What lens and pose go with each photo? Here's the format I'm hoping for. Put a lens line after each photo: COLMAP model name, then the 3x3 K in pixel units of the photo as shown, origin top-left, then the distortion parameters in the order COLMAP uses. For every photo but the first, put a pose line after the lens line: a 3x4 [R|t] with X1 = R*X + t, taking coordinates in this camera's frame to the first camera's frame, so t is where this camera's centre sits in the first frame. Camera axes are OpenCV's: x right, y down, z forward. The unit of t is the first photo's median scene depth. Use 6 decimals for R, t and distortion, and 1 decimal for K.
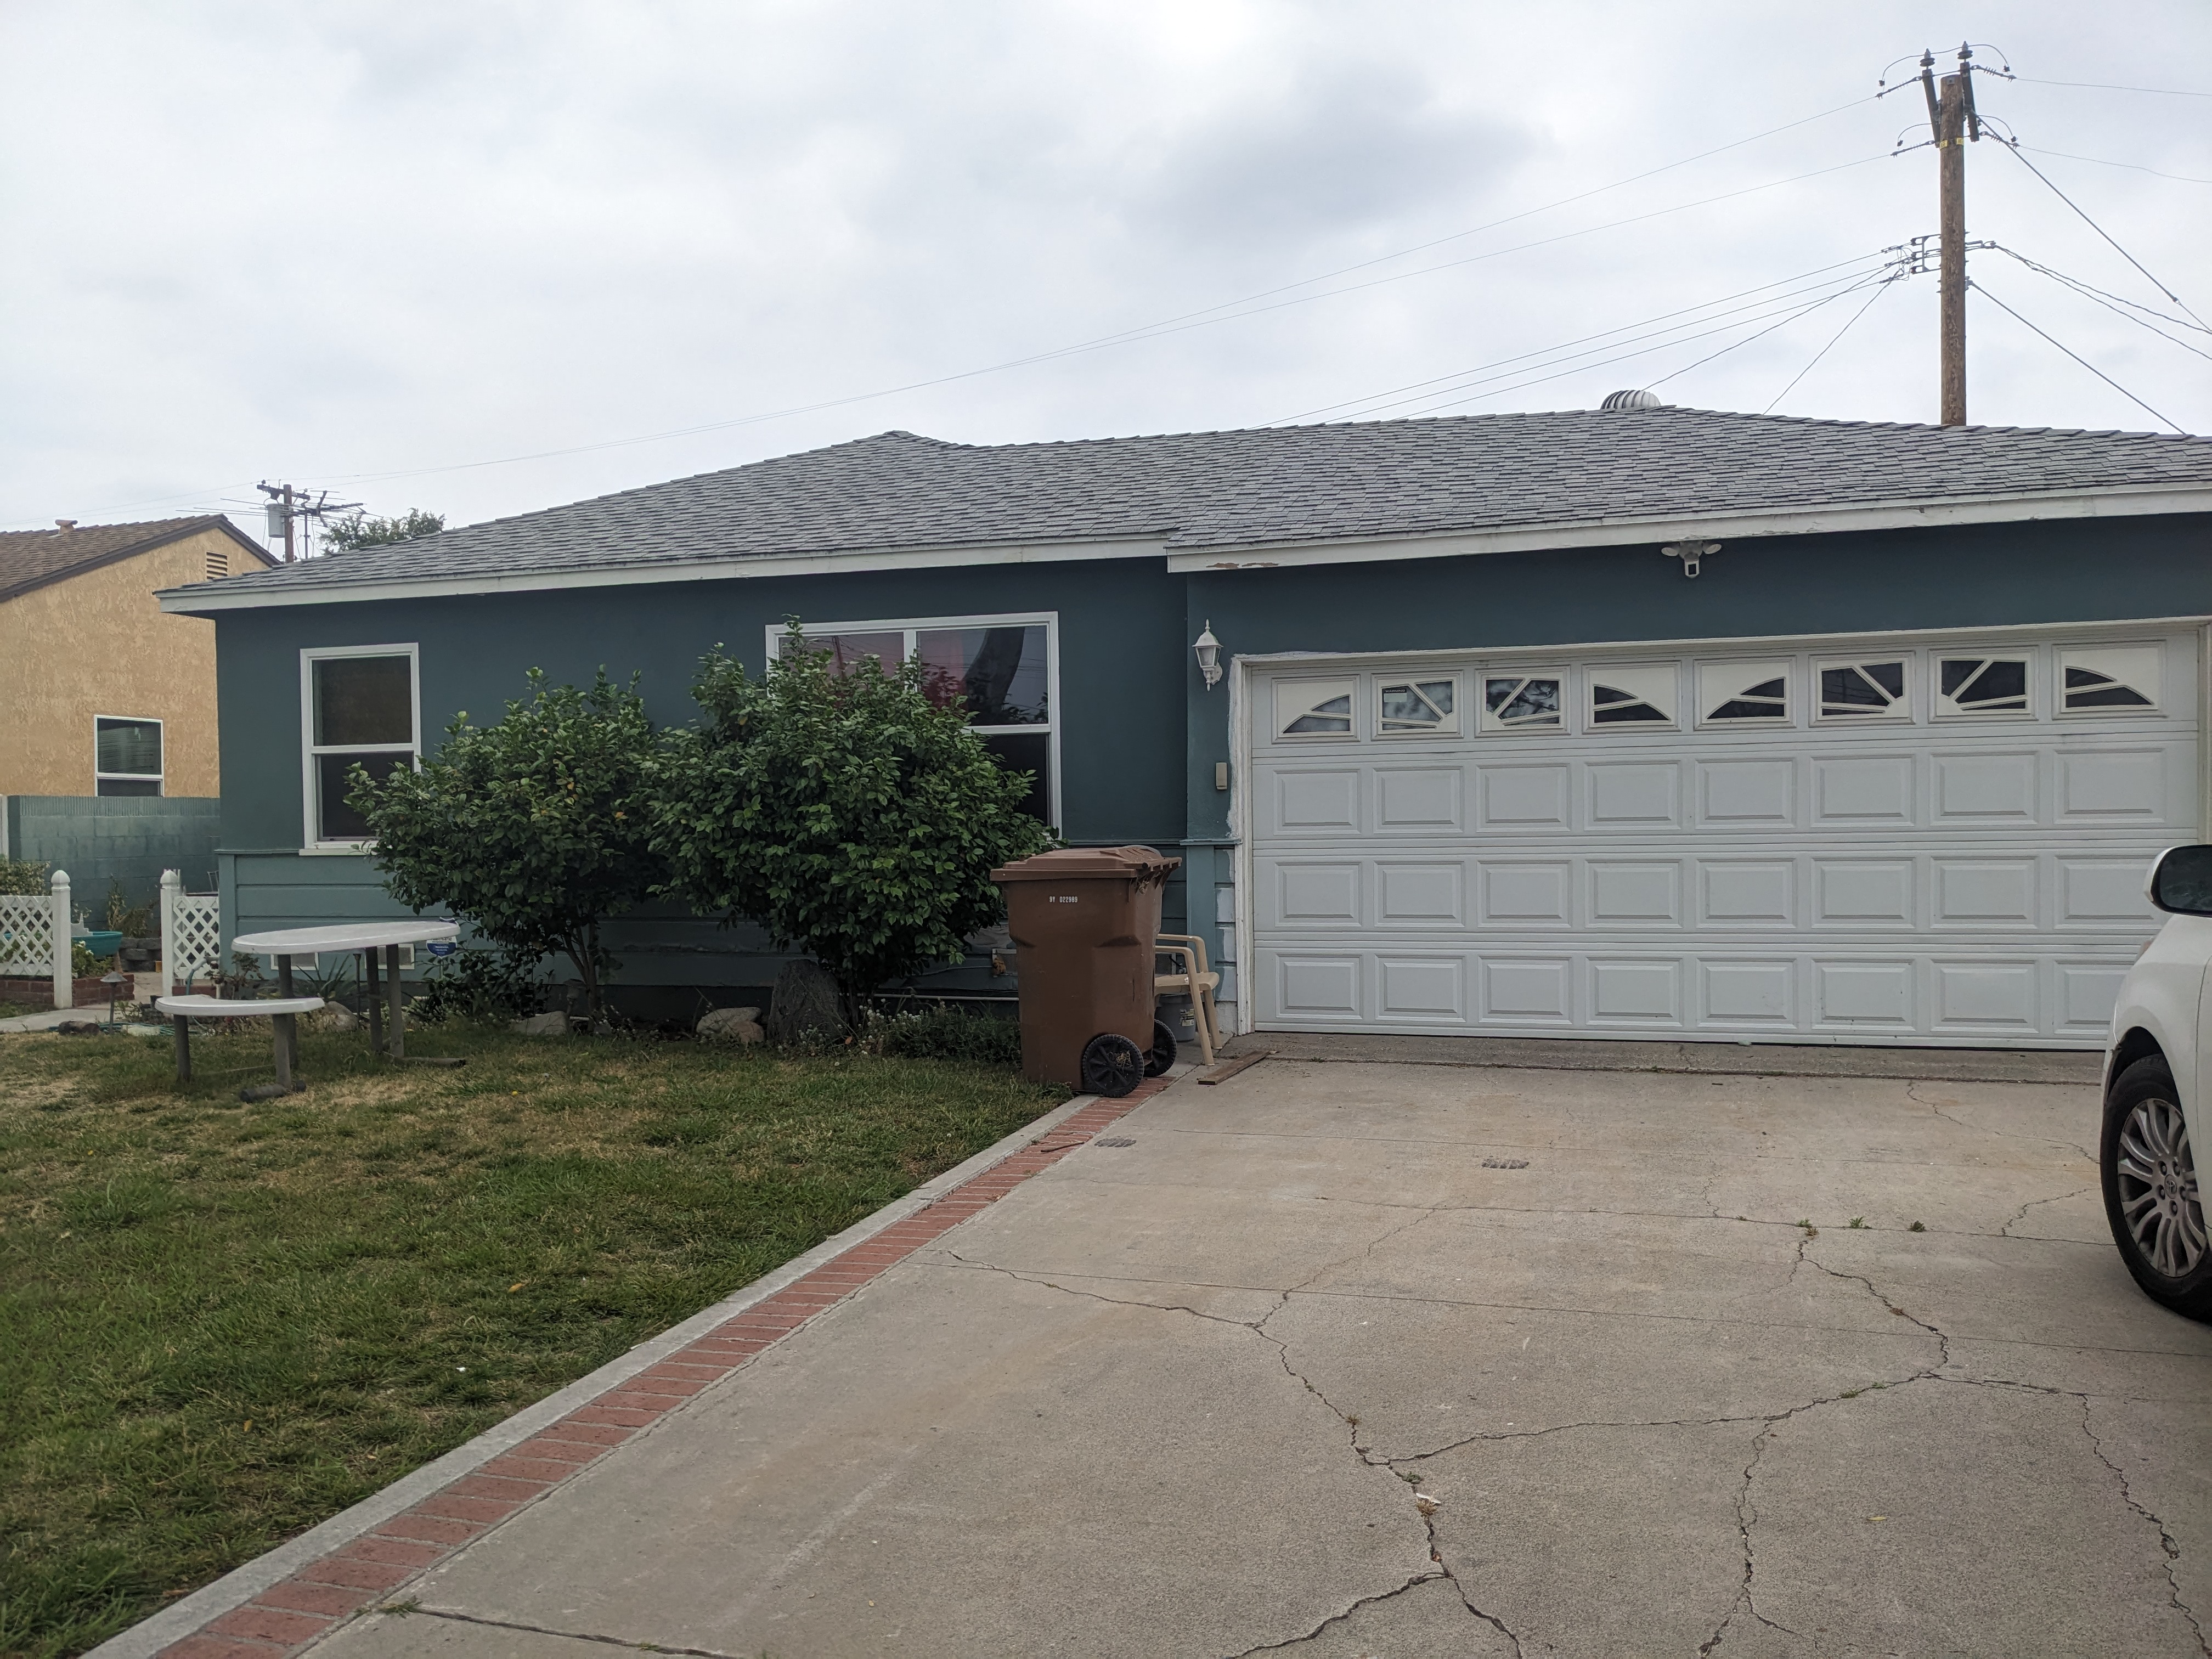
lens RADIAL K [[1739.9, 0, 1106.0], [0, 1739.9, 829.5], [0, 0, 1]] dist [-0.001193, -0.002459]
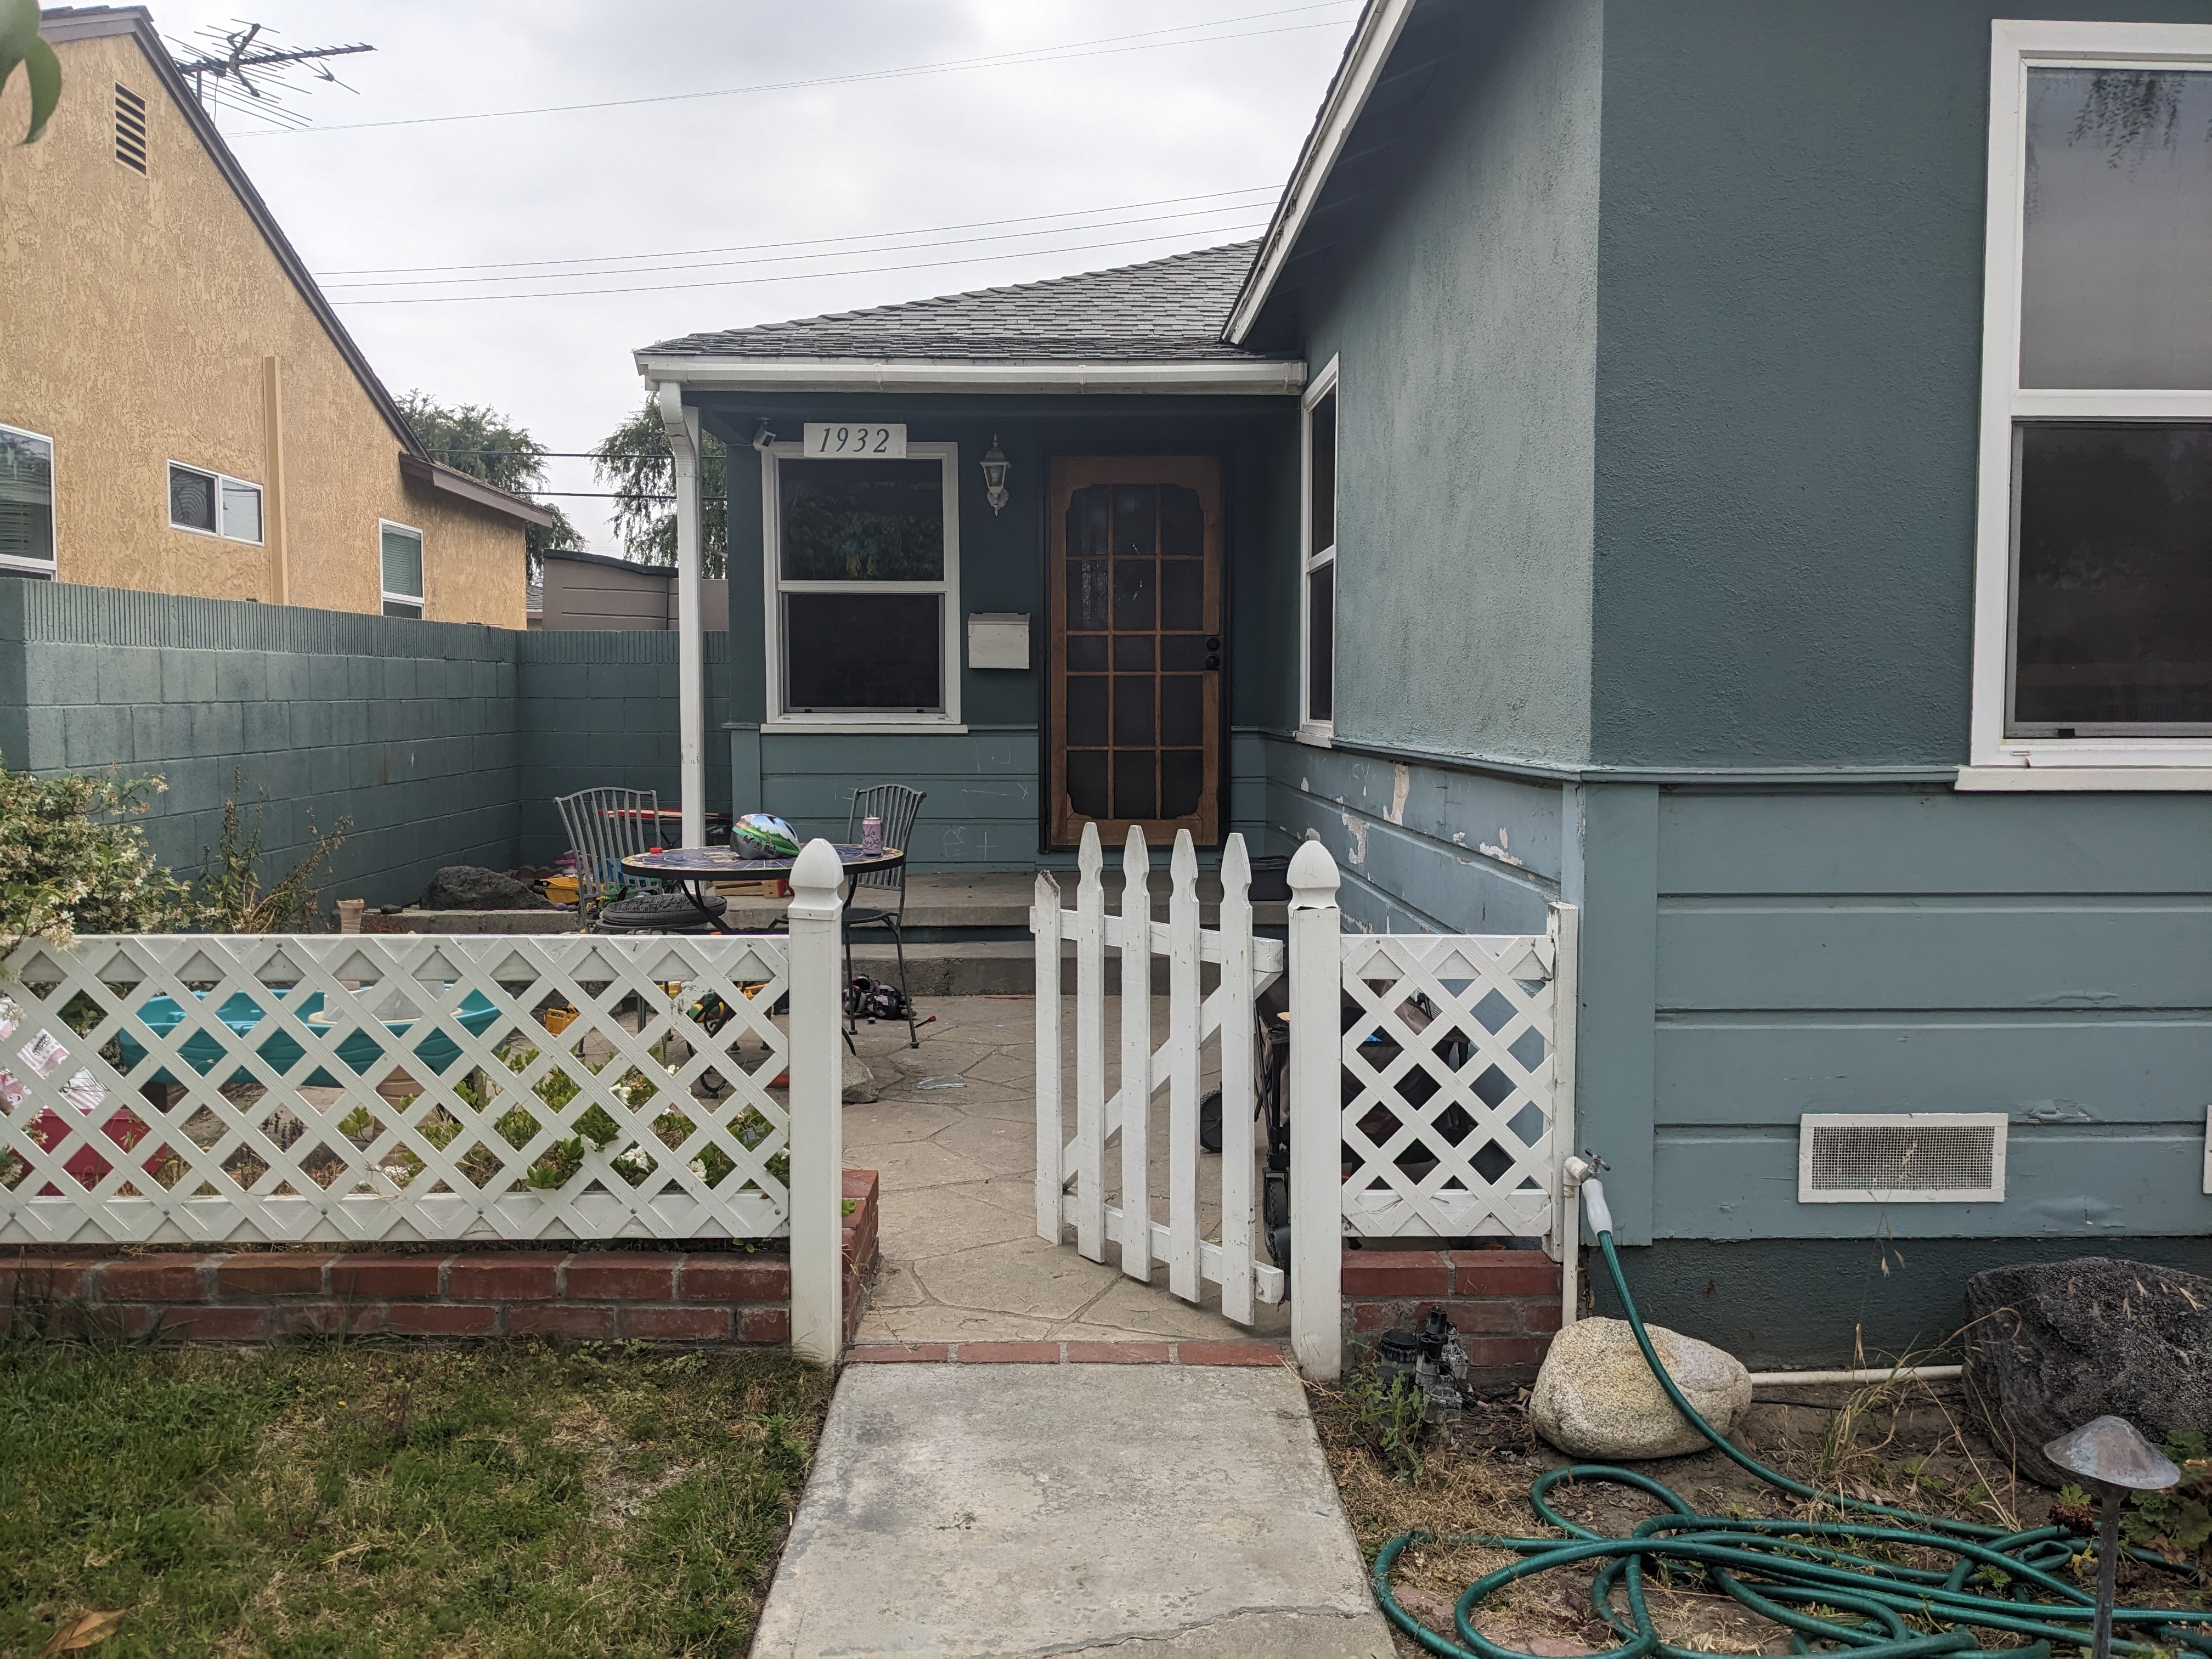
lens RADIAL K [[1732.0, 0, 1106.0], [0, 1732.0, 829.5], [0, 0, 1]] dist [-0.002942, -0.001557]
pose [[0.952513, -0.011838, 0.304266, -0.637331], [-0.010980, 0.997259, 0.073172, 0.002515], [-0.304298, -0.073038, 0.949773, 0.739157]]
